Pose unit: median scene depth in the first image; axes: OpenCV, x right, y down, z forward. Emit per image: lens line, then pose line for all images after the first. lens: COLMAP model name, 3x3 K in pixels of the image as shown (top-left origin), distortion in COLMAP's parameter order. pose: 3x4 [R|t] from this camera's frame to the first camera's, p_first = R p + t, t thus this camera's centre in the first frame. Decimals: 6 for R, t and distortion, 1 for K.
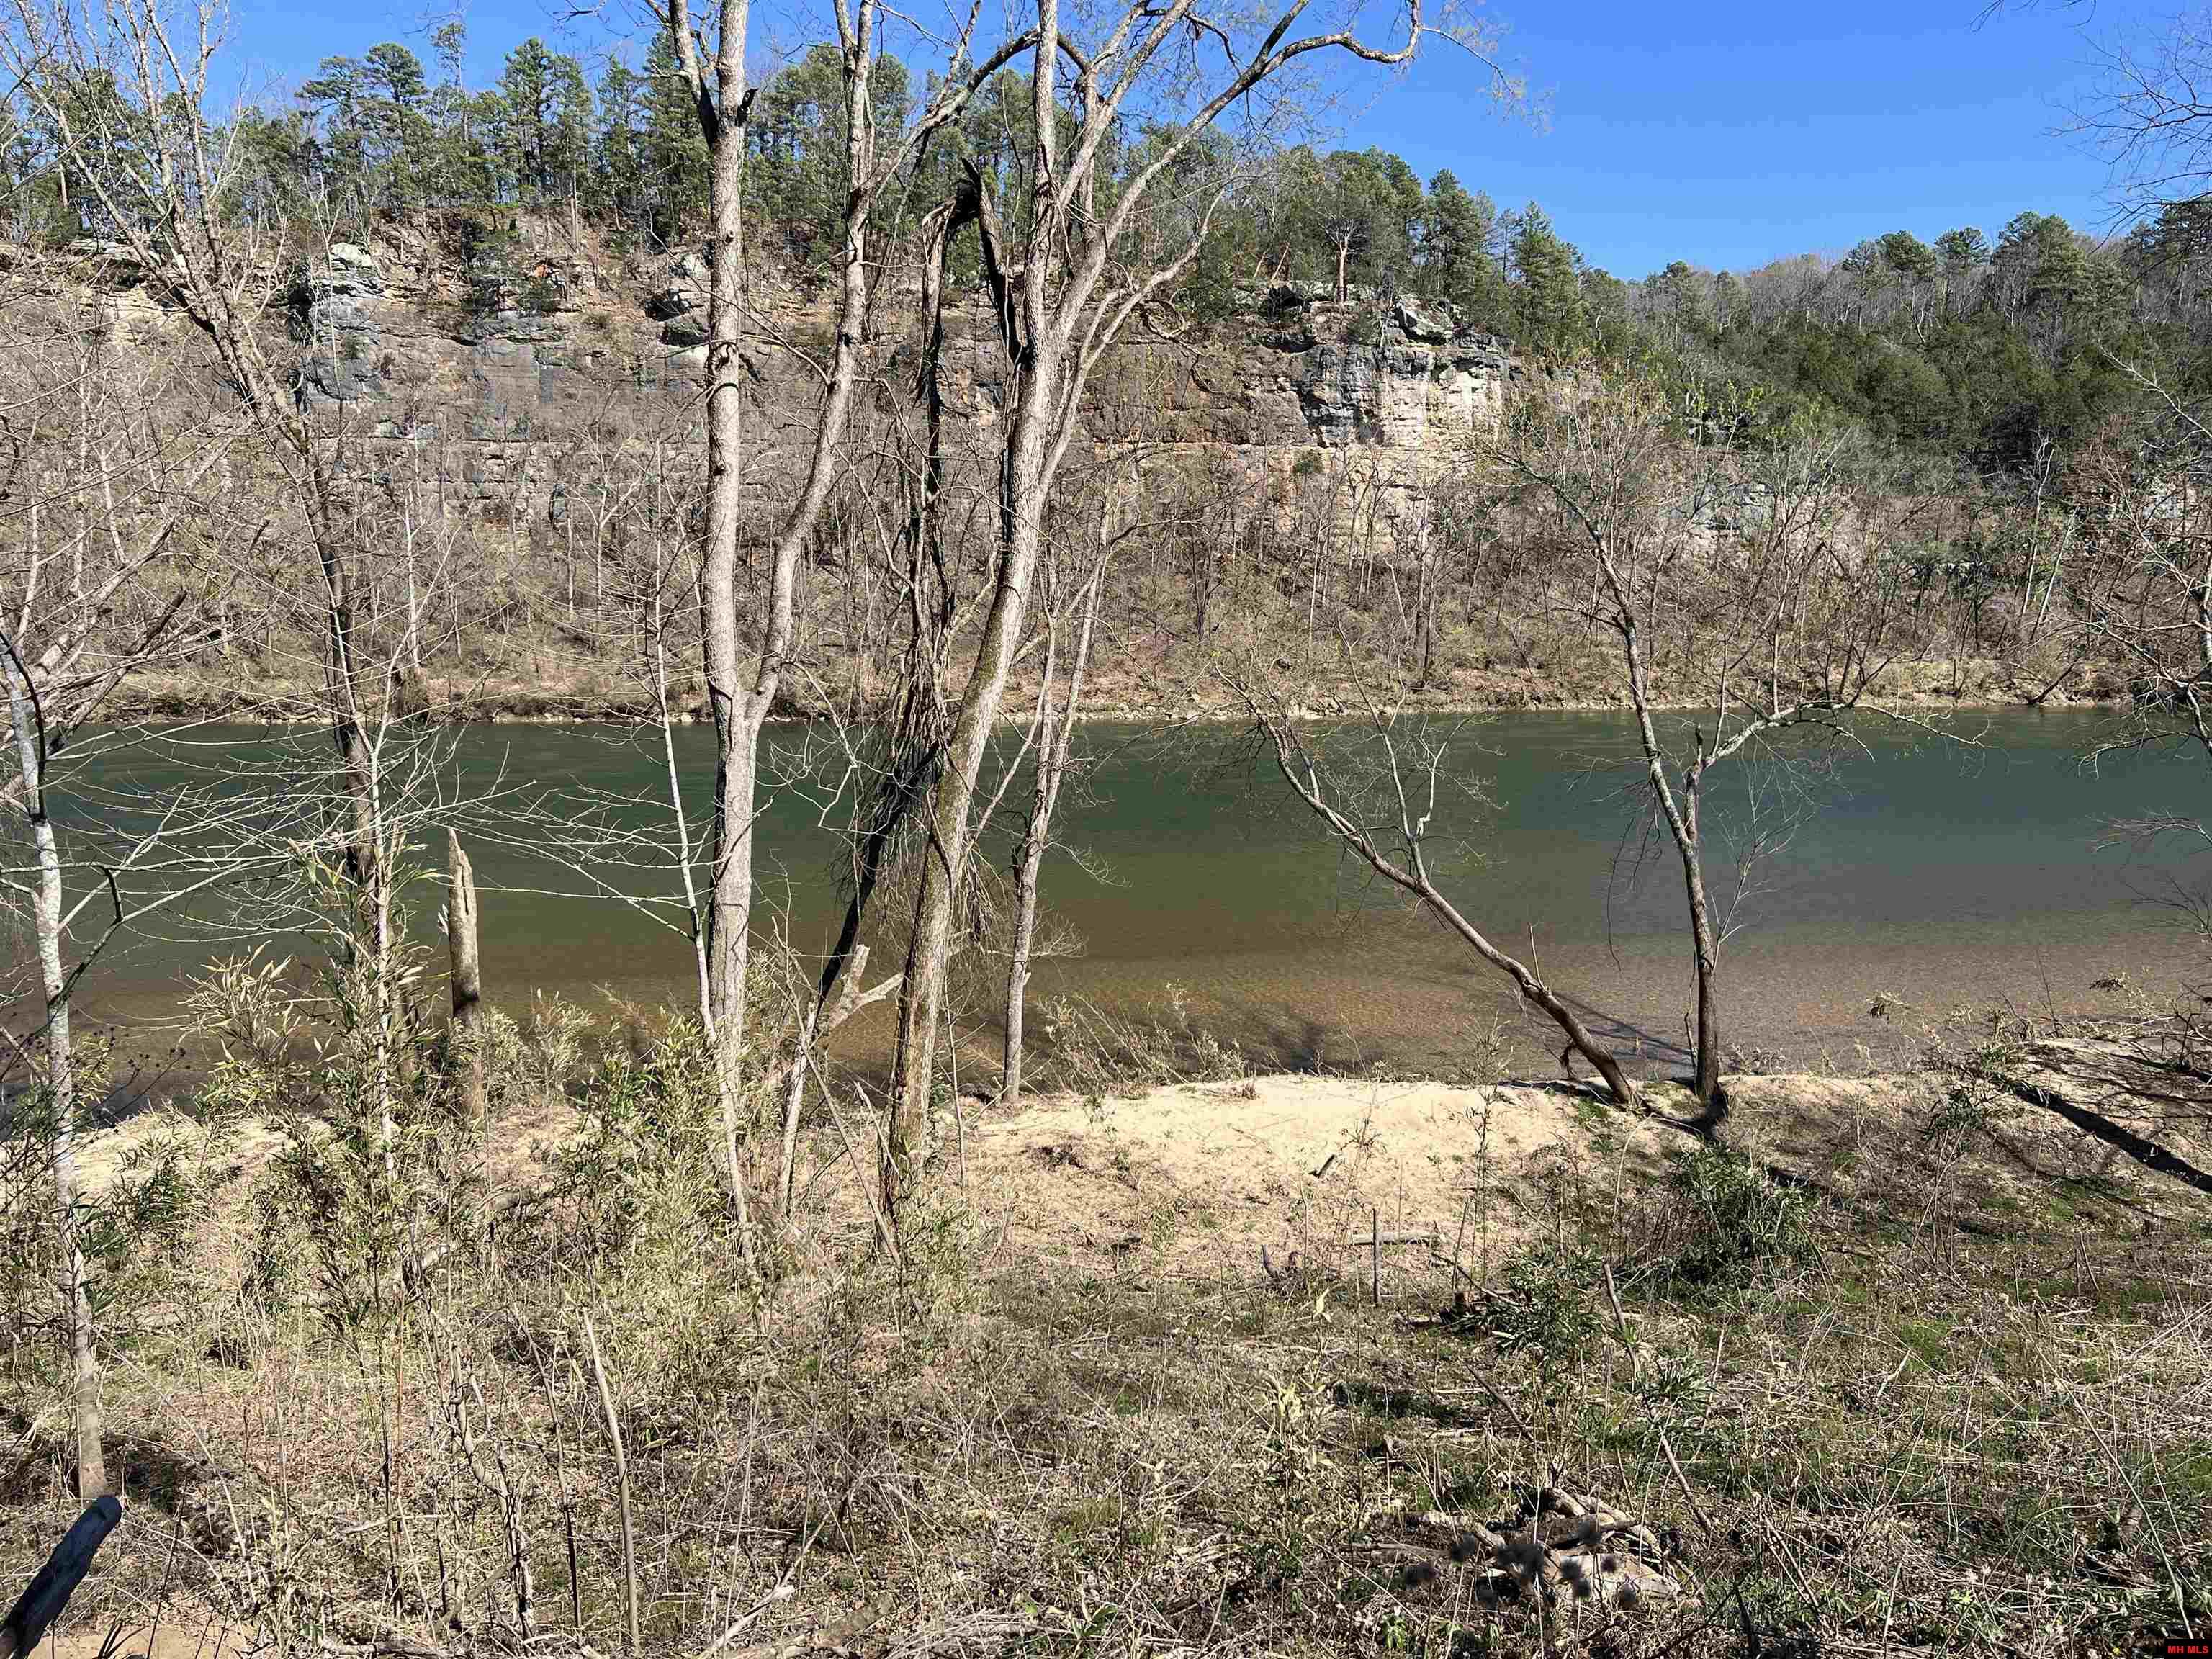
lens RADIAL K [[1656.6, 0, 1128.5], [0, 1656.6, 820.1], [0, 0, 1]] dist [0.054943, -0.063733]
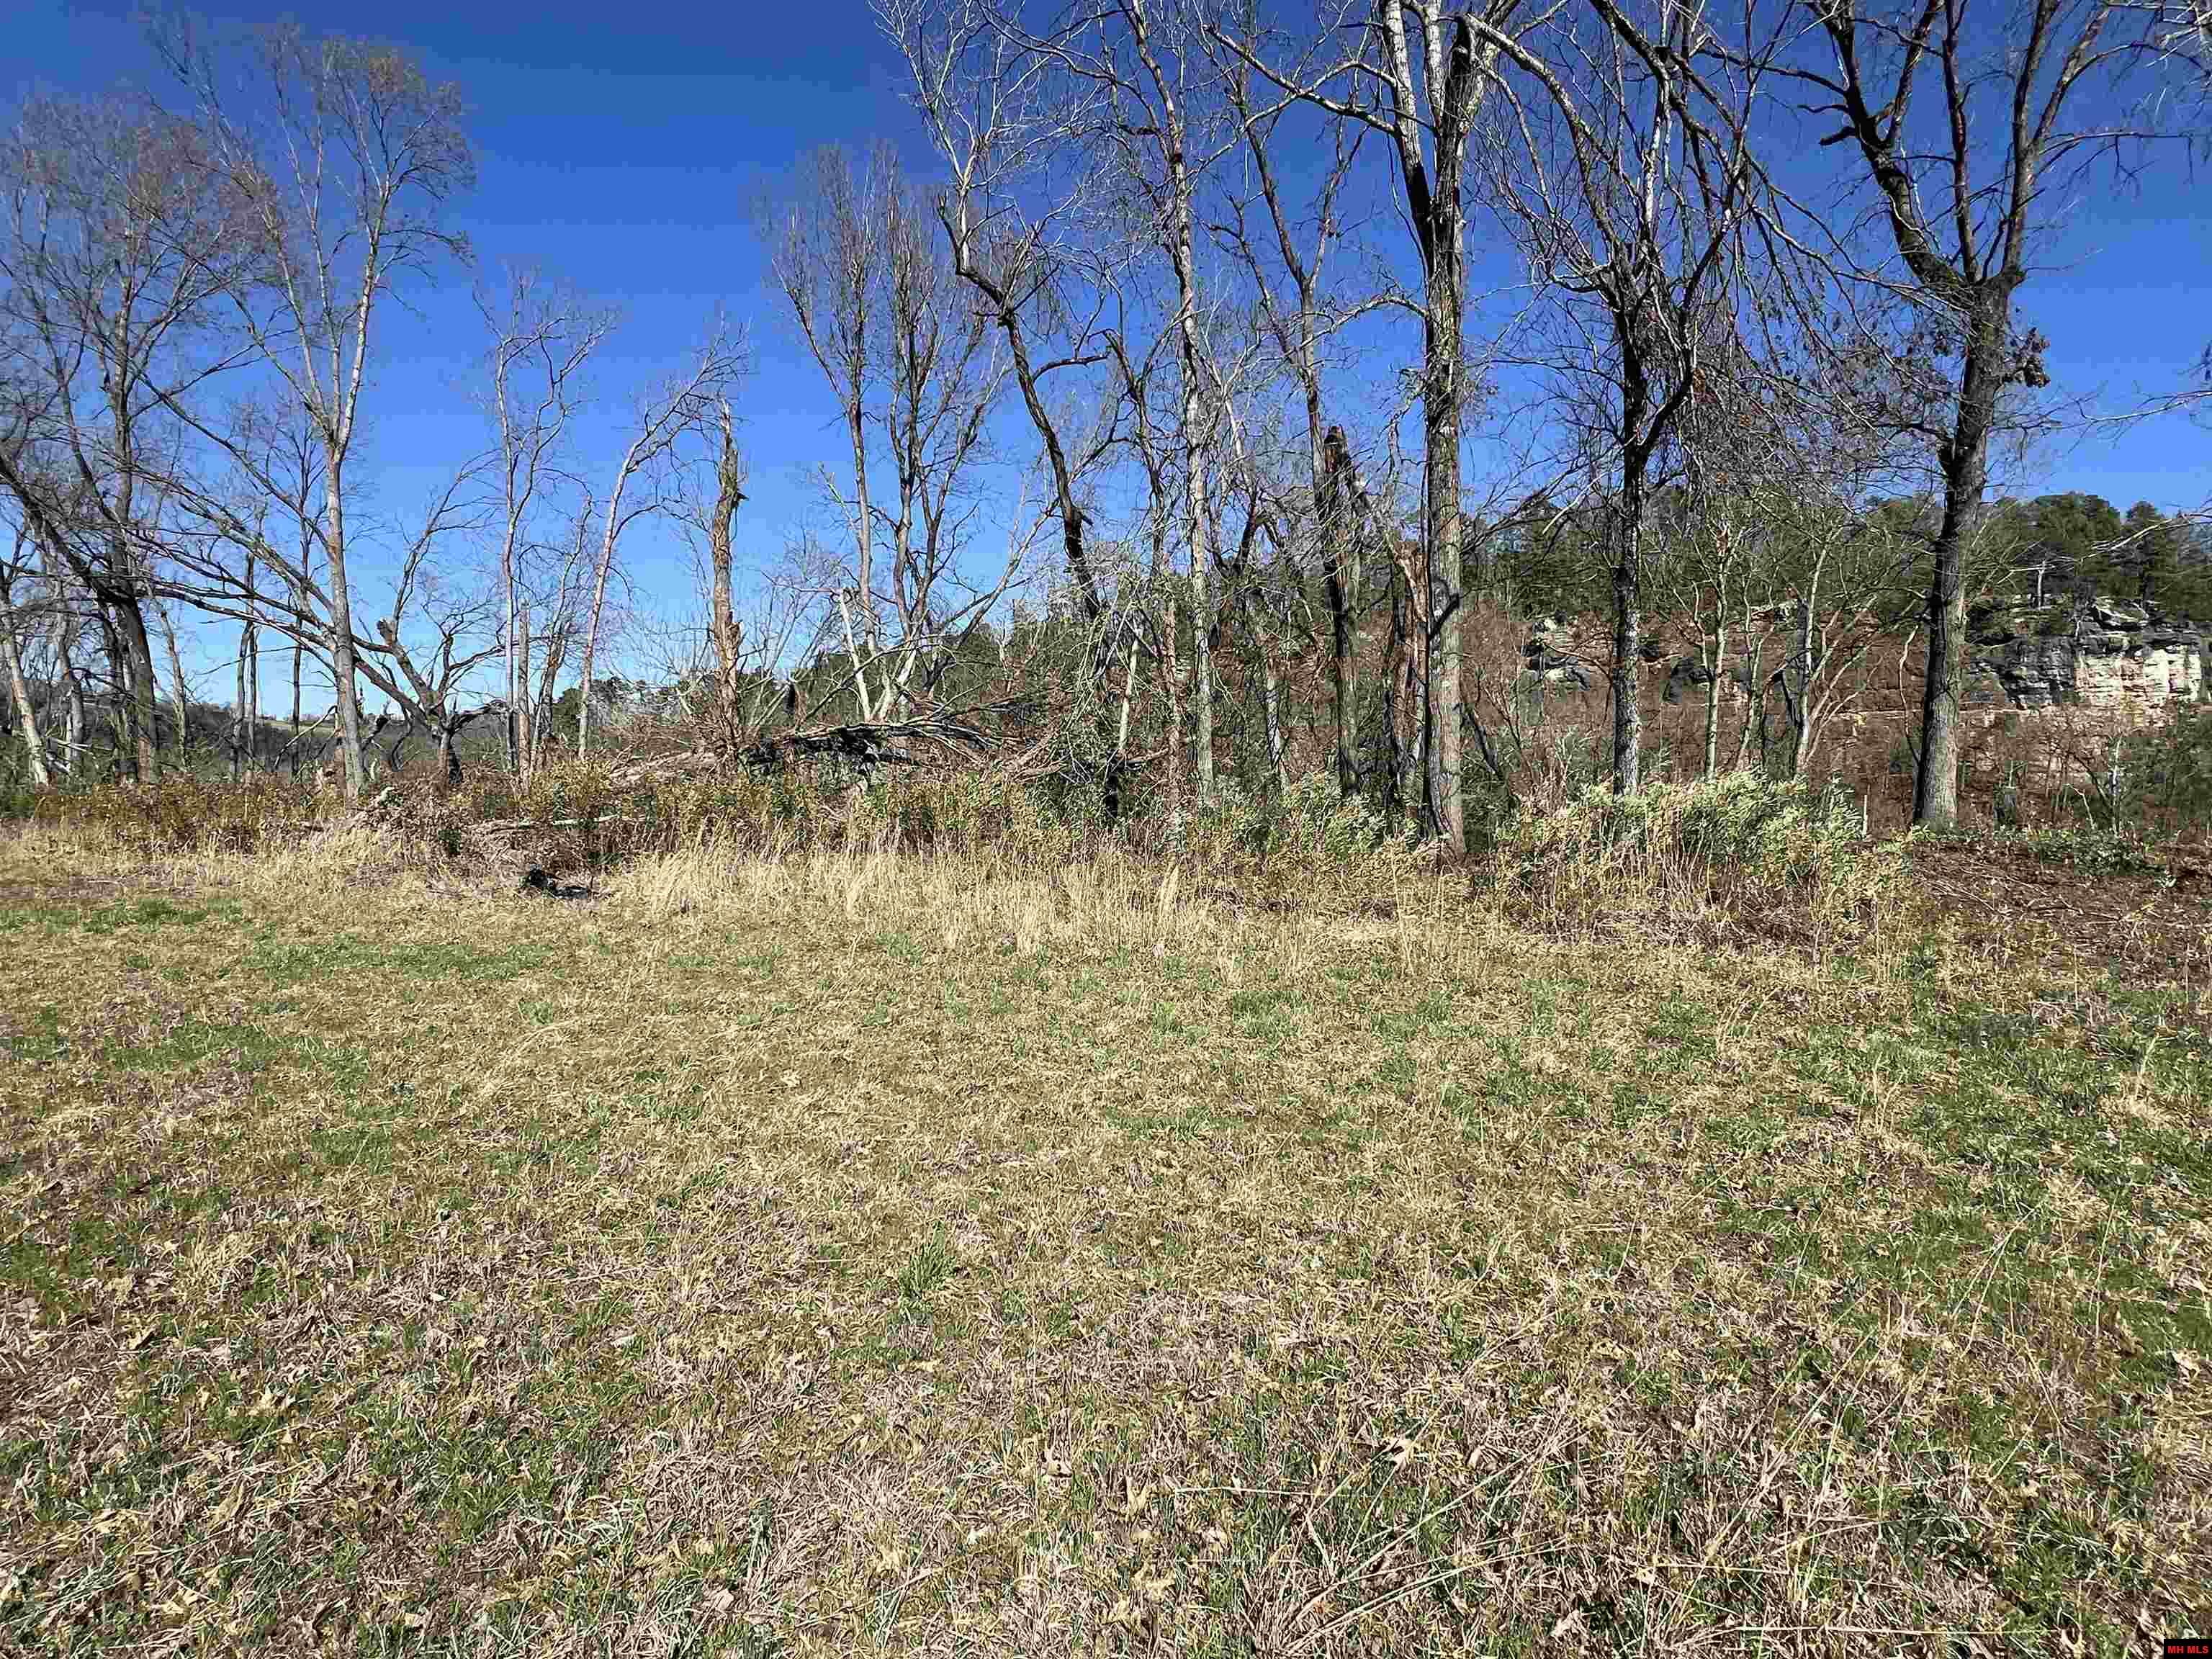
lens RADIAL K [[1090.4, 0, 1109.0], [0, 1090.4, 831.7], [0, 0, 1]] dist [-0.004961, 0.001709]
pose [[0.826037, 0.018581, -0.563310, 0.015679], [-0.085747, 0.991965, -0.093019, 0.158908], [0.557056, 0.125139, 0.820993, -0.966869]]
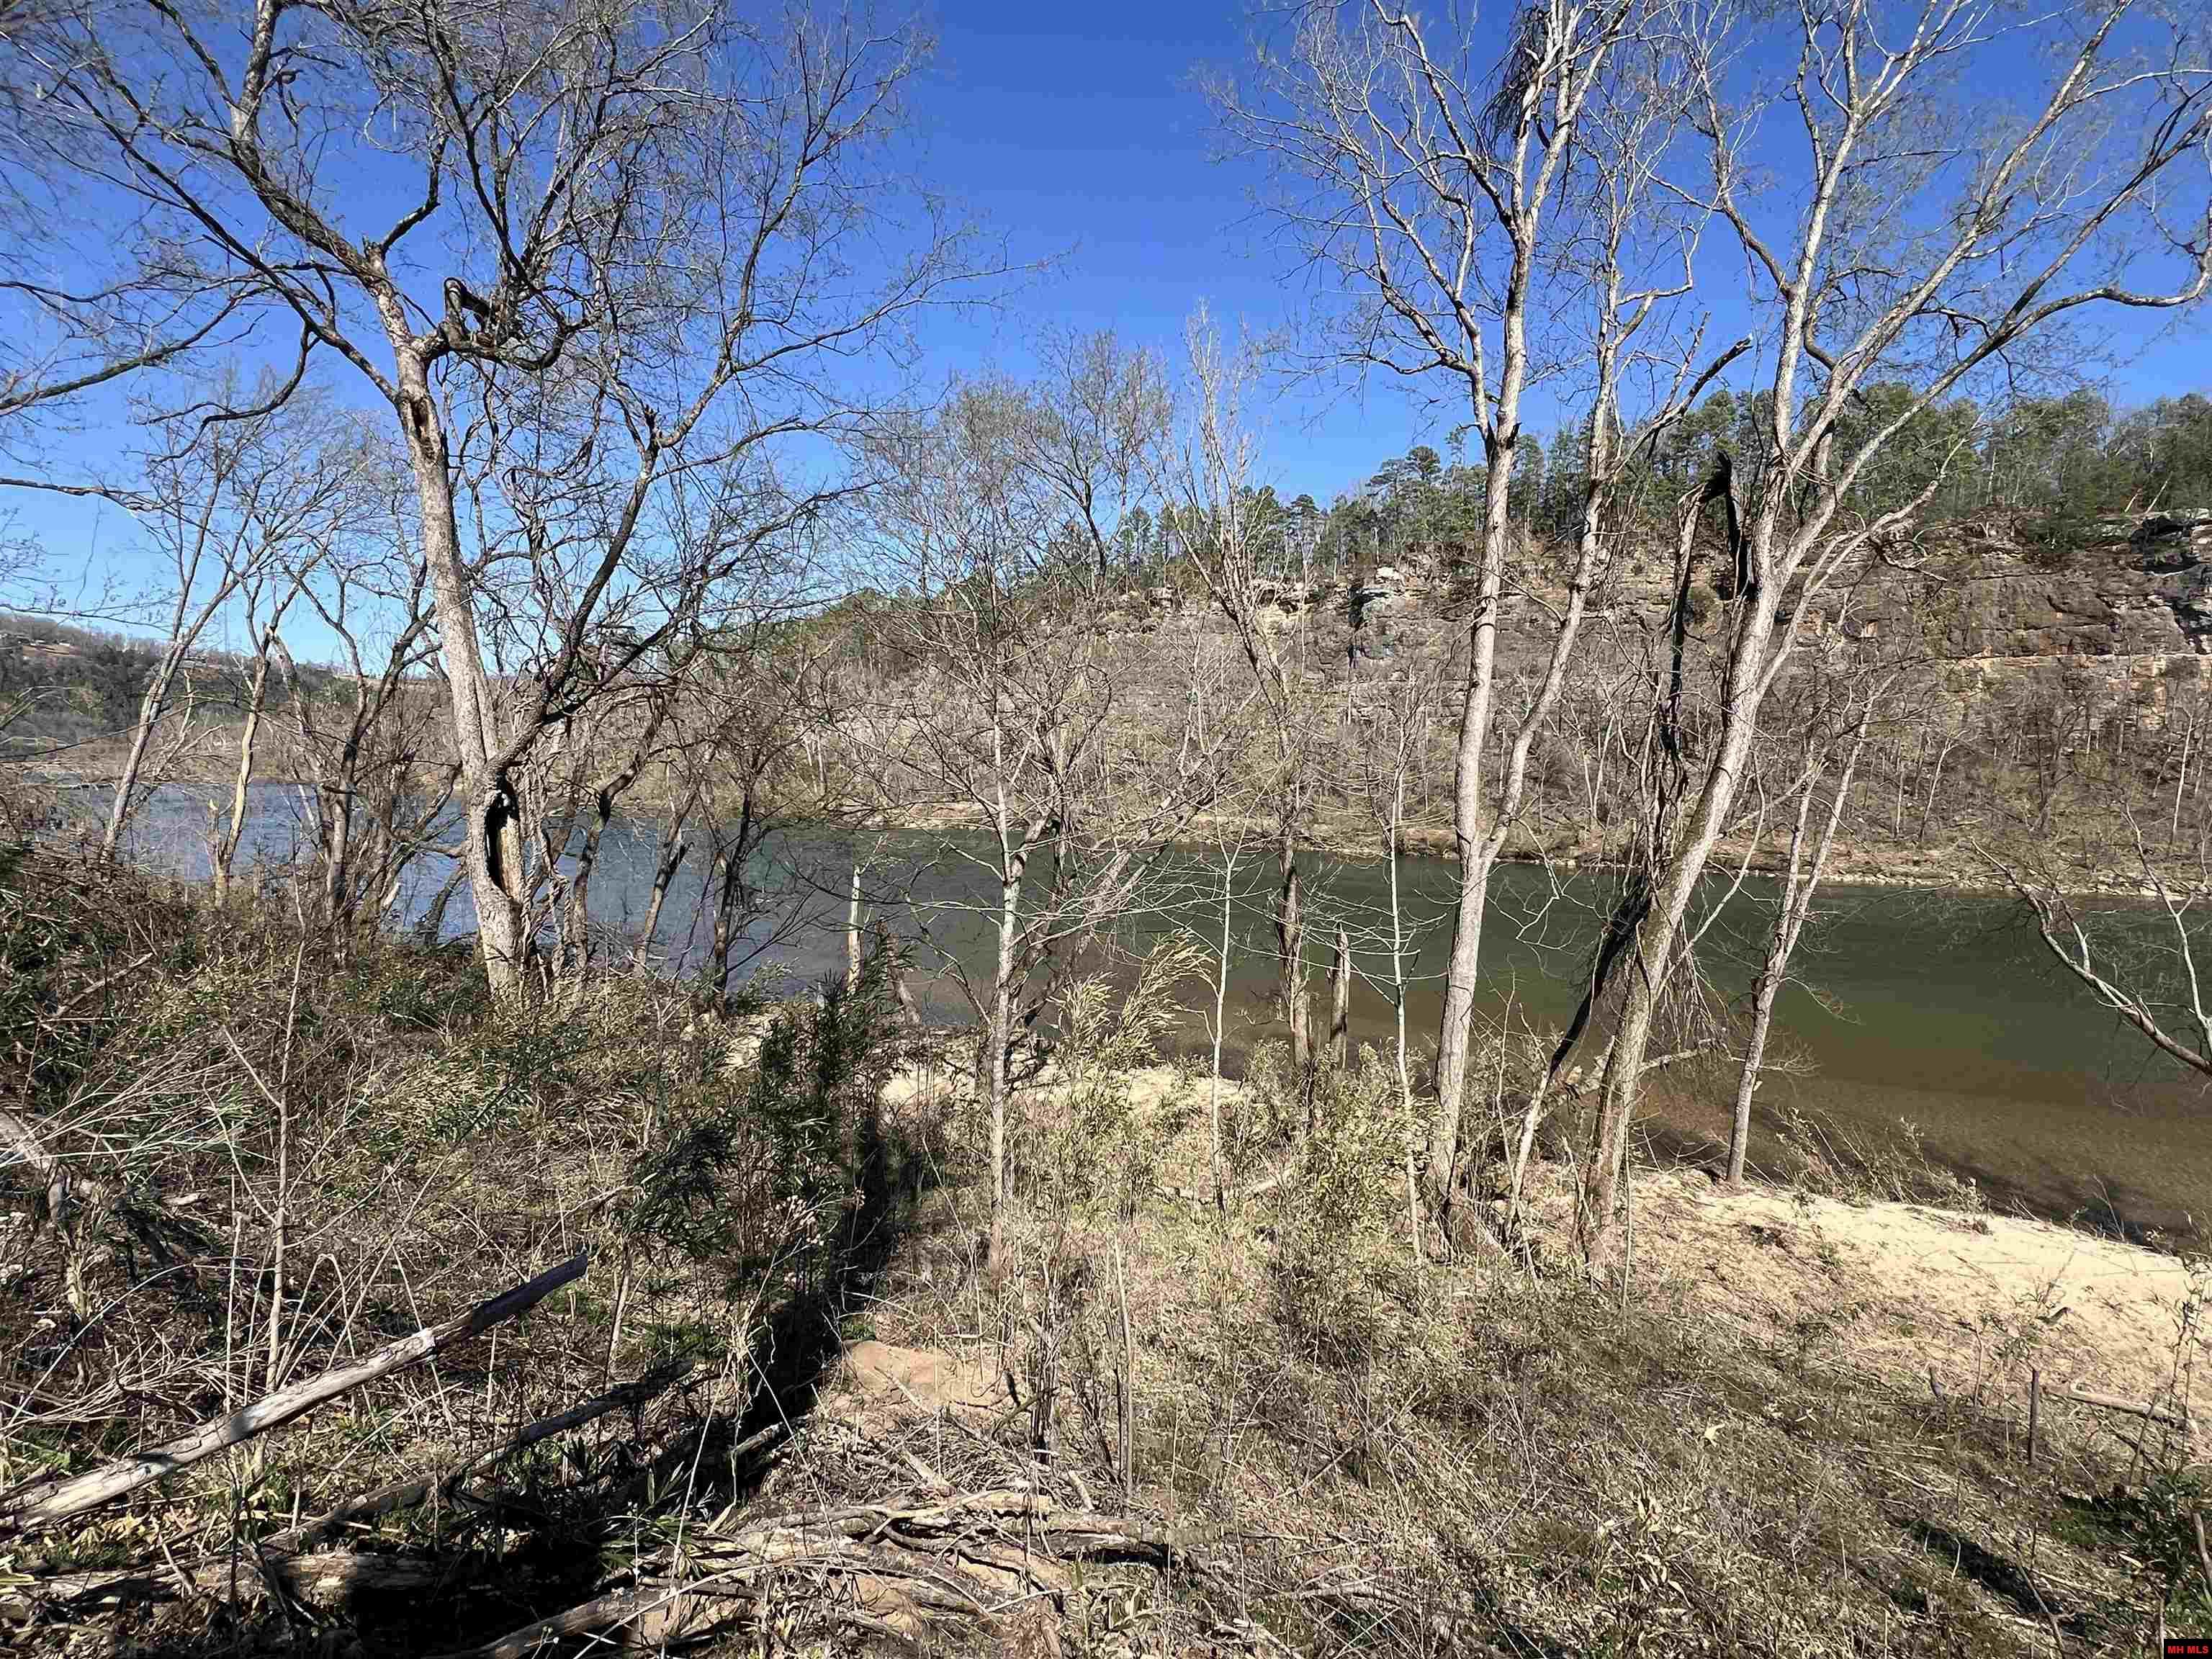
lens RADIAL K [[1090.4, 0, 1108.7], [0, 1090.4, 832.5], [0, 0, 1]] dist [-0.004961, 0.001709]
pose [[0.779595, 0.047941, -0.624447, 0.054281], [-0.099879, 0.993822, -0.048395, -0.003613], [0.618269, 0.100098, 0.779567, 0.044646]]
